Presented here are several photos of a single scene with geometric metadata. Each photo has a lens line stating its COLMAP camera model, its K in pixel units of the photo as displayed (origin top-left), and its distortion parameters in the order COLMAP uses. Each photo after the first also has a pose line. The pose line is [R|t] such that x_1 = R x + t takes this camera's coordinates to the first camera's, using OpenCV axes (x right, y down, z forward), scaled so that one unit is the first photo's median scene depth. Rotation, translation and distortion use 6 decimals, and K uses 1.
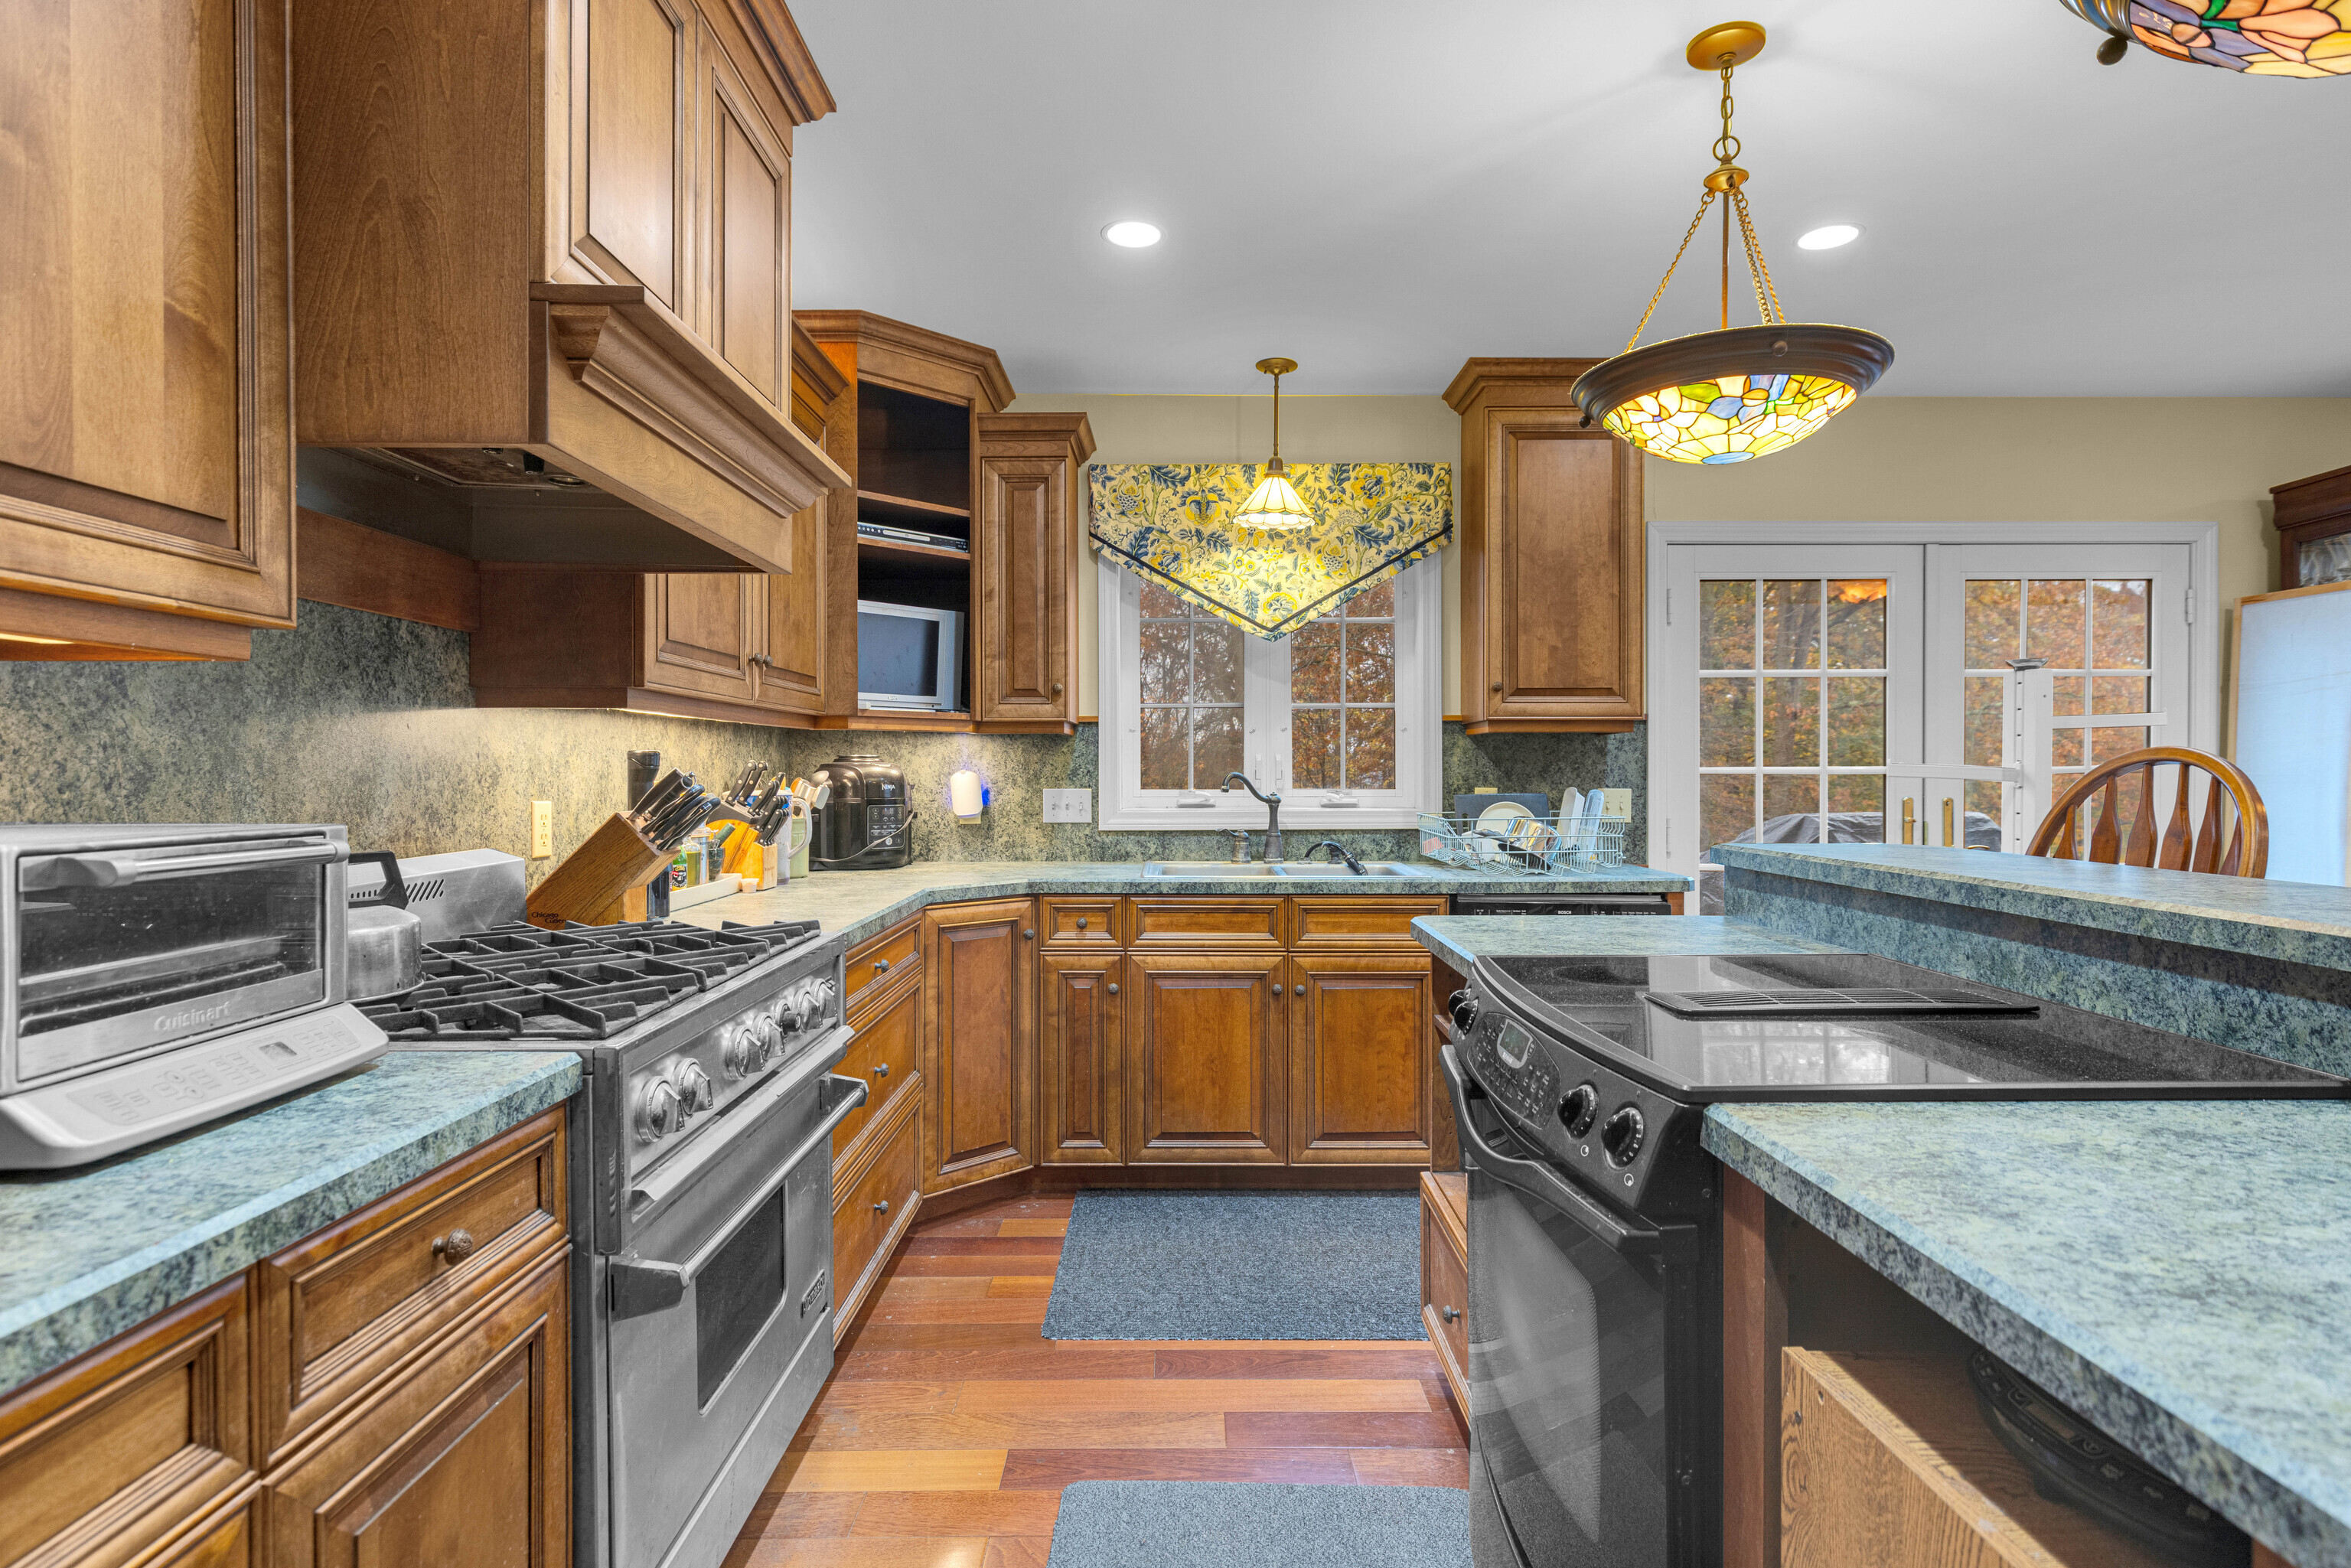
lens RADIAL K [[1197.8, 0, 1173.1], [0, 1197.8, 780.5], [0, 0, 1]] dist [-0.000407, -0.000368]
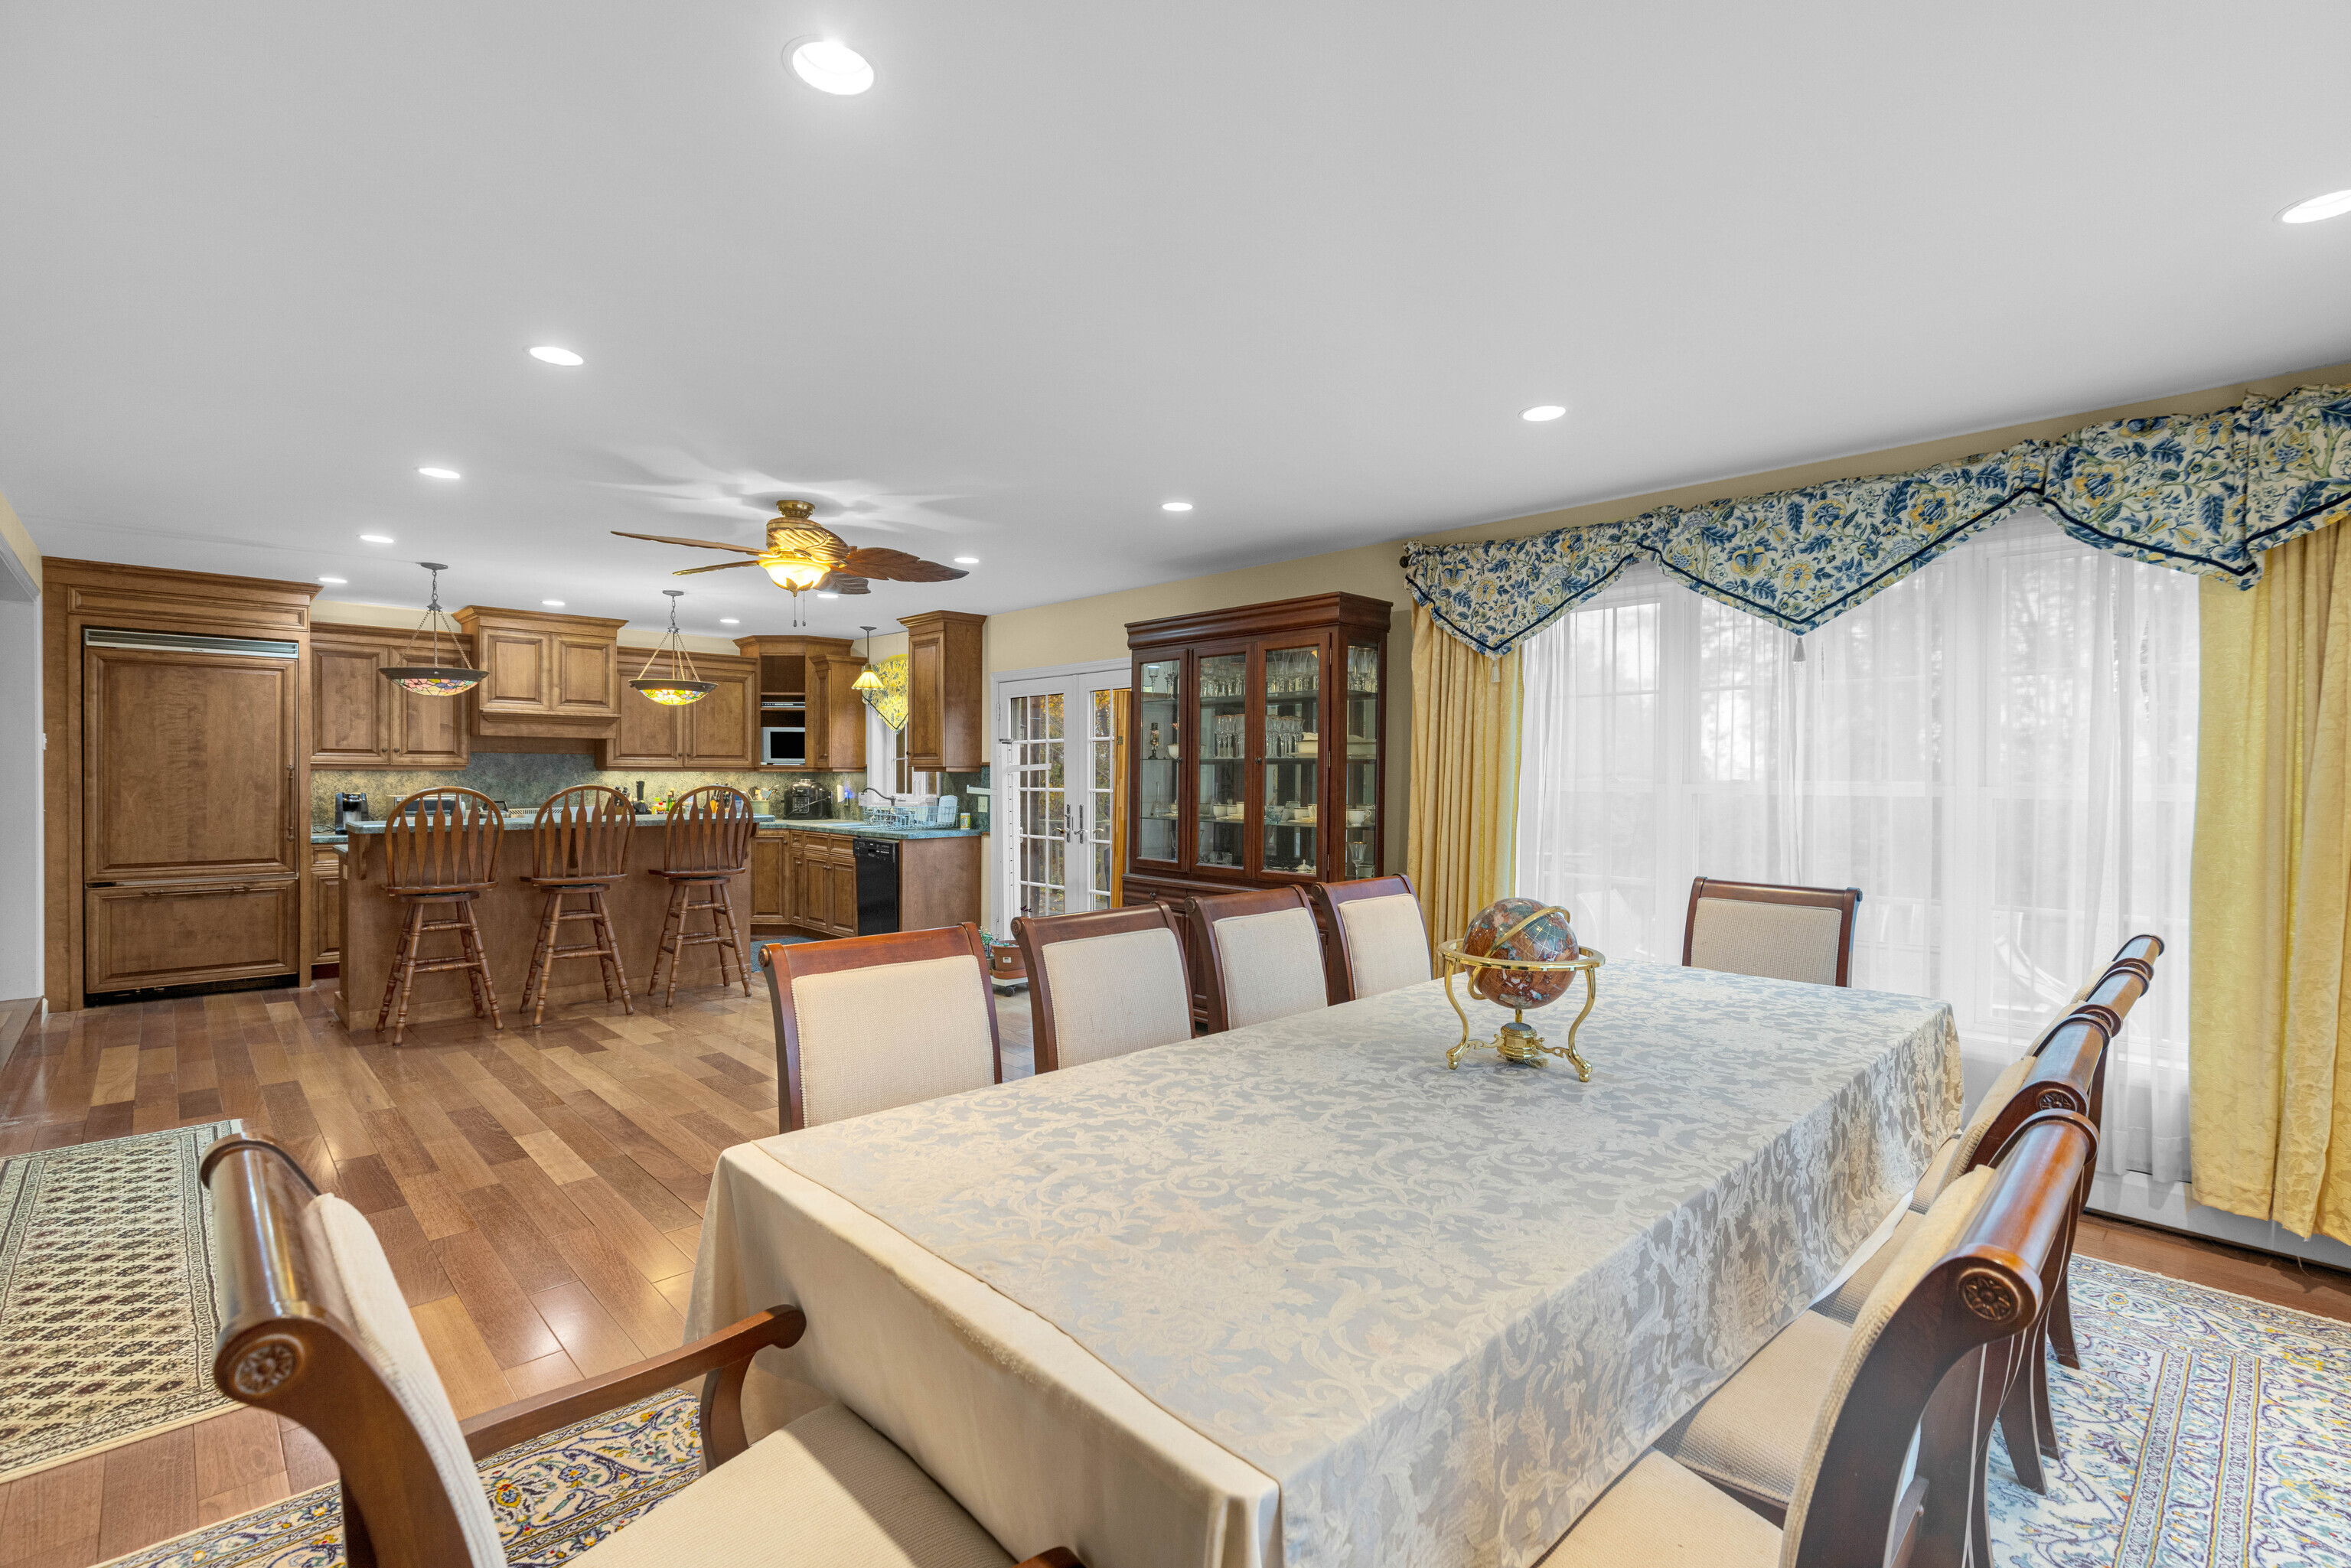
lens RADIAL K [[1057.6, 0, 1176.4], [0, 1057.6, 790.0], [0, 0, 1]] dist [0.007237, -0.002298]
pose [[0.689409, 0.014246, -0.724233, 5.076662], [-0.007350, 0.999893, 0.012672, -0.078698], [0.724335, -0.003413, 0.689439, -0.160577]]
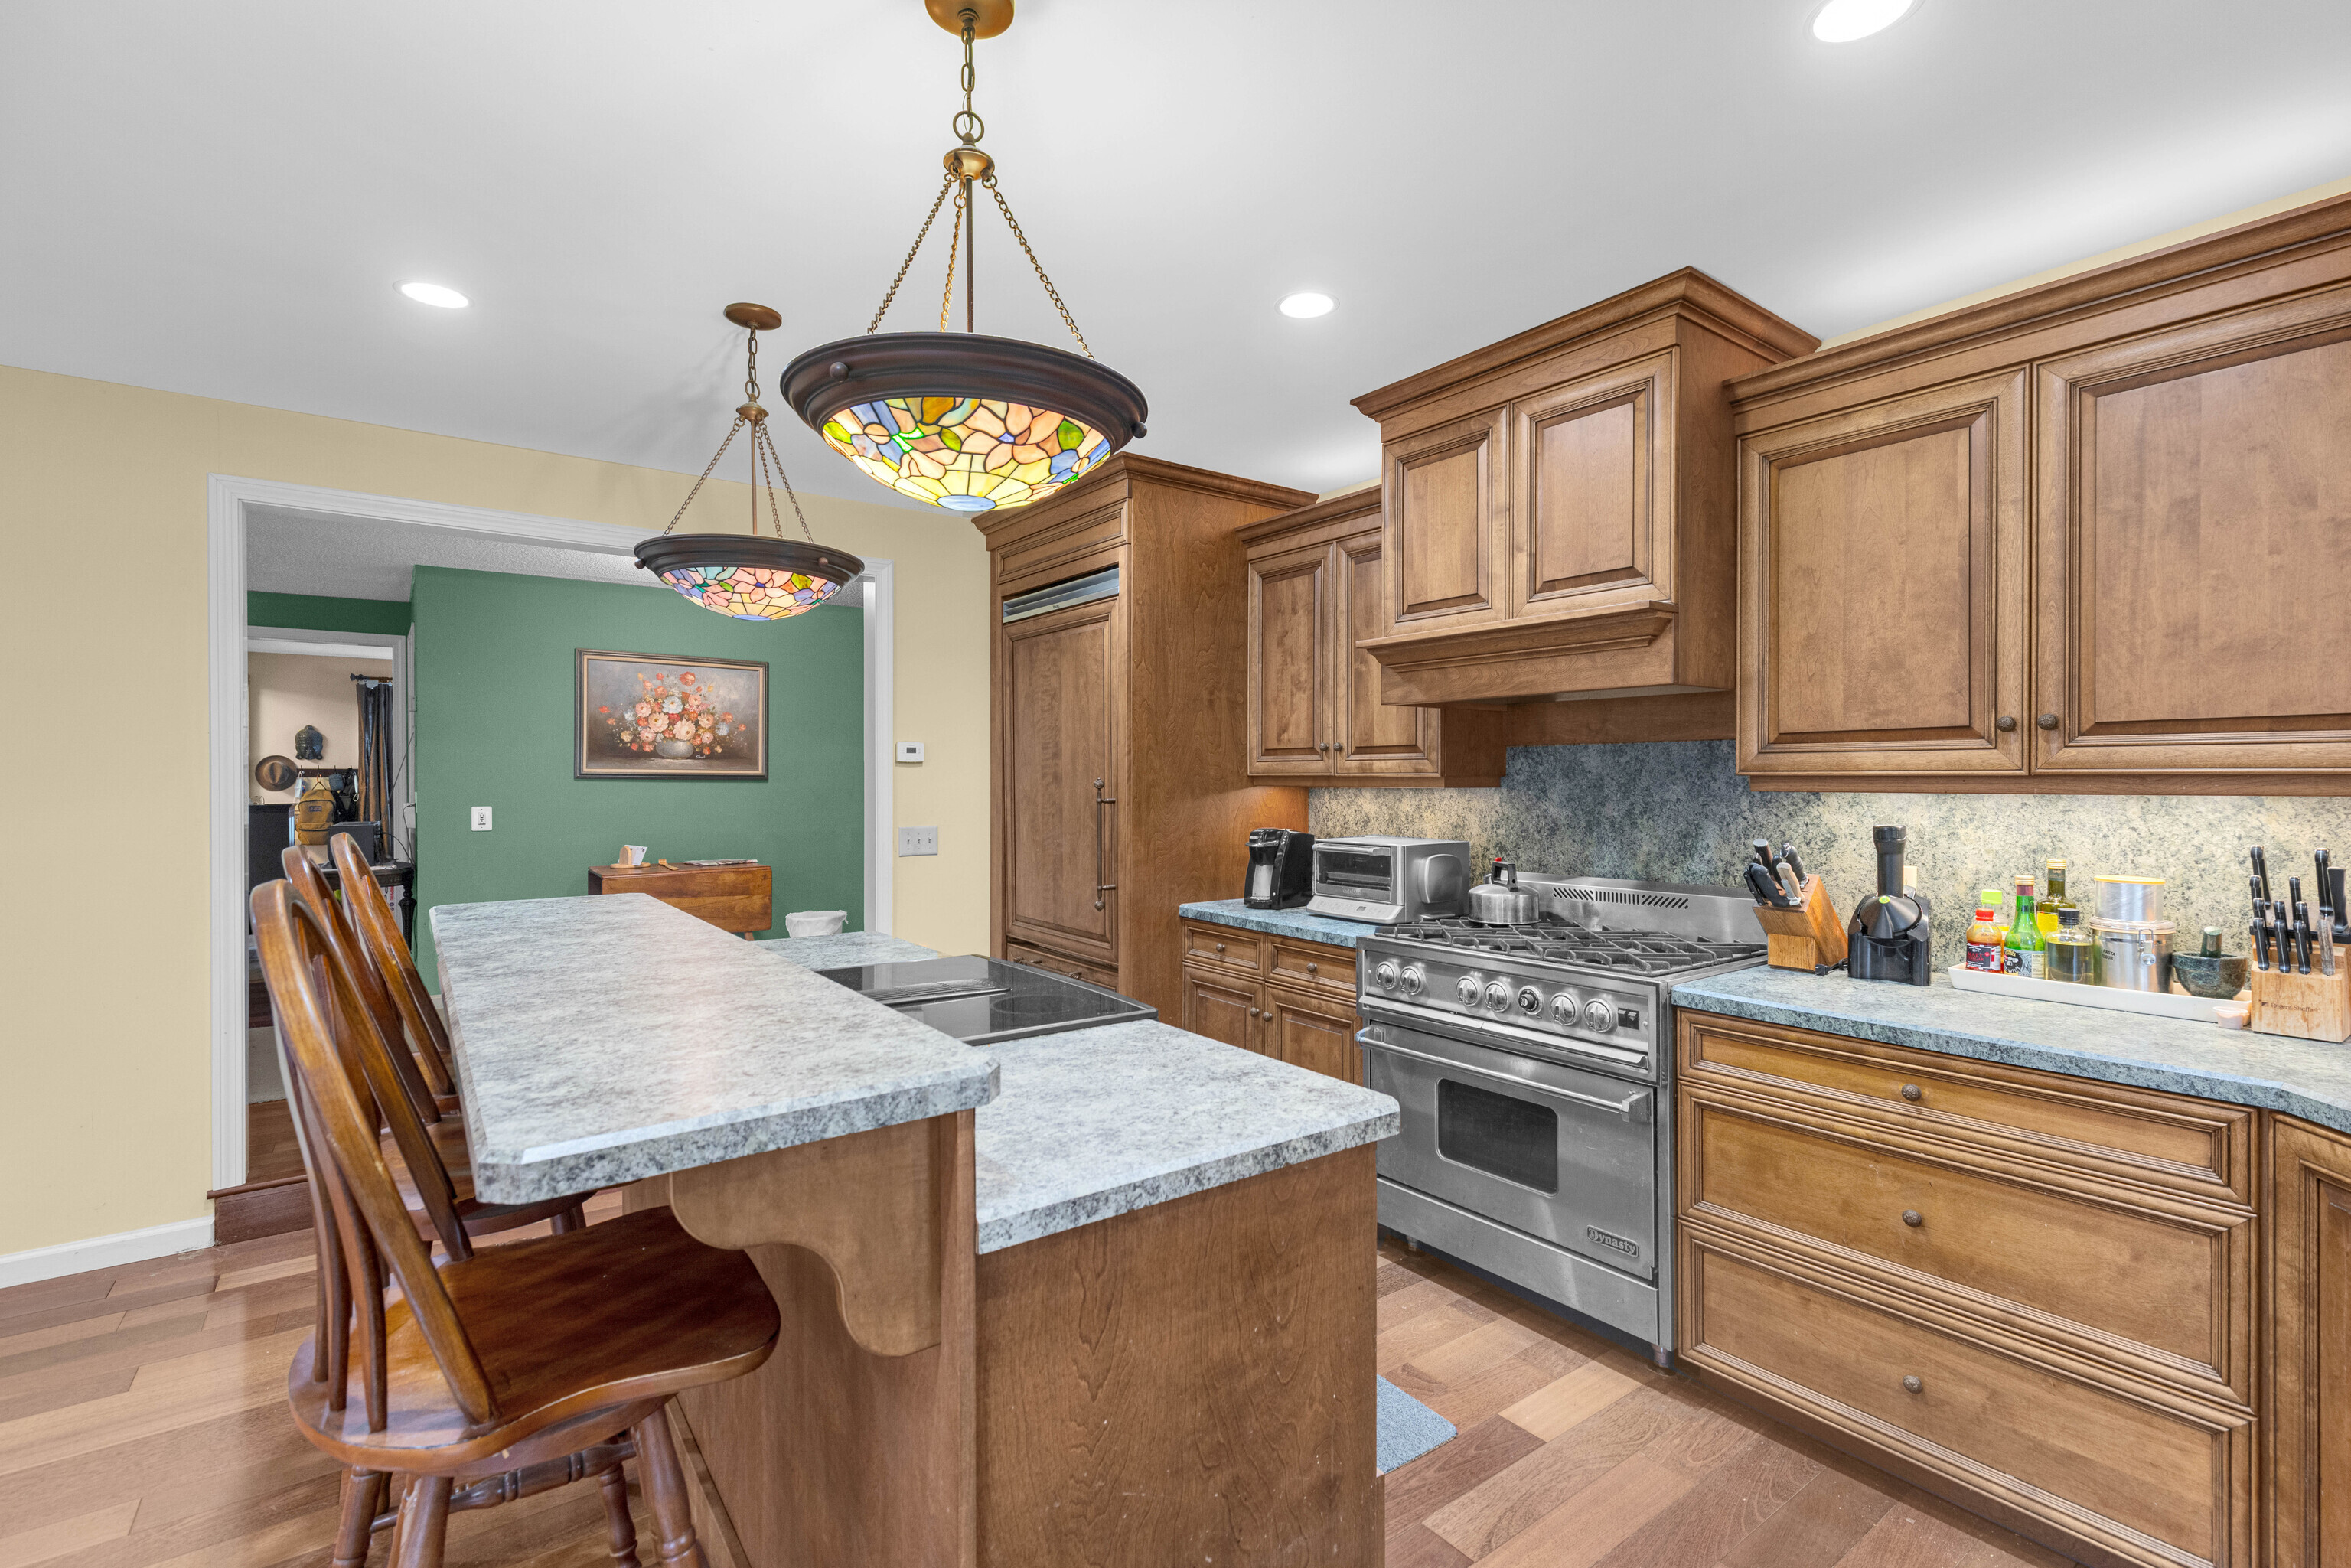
lens RADIAL K [[1057.6, 0, 1177.0], [0, 1057.6, 782.2], [0, 0, 1]] dist [0.007237, -0.002298]
pose [[-0.803776, 0.001781, -0.594929, 1.028471], [-0.003444, 0.999965, 0.007647, -0.108231], [0.594922, 0.008196, -0.803742, 2.187481]]
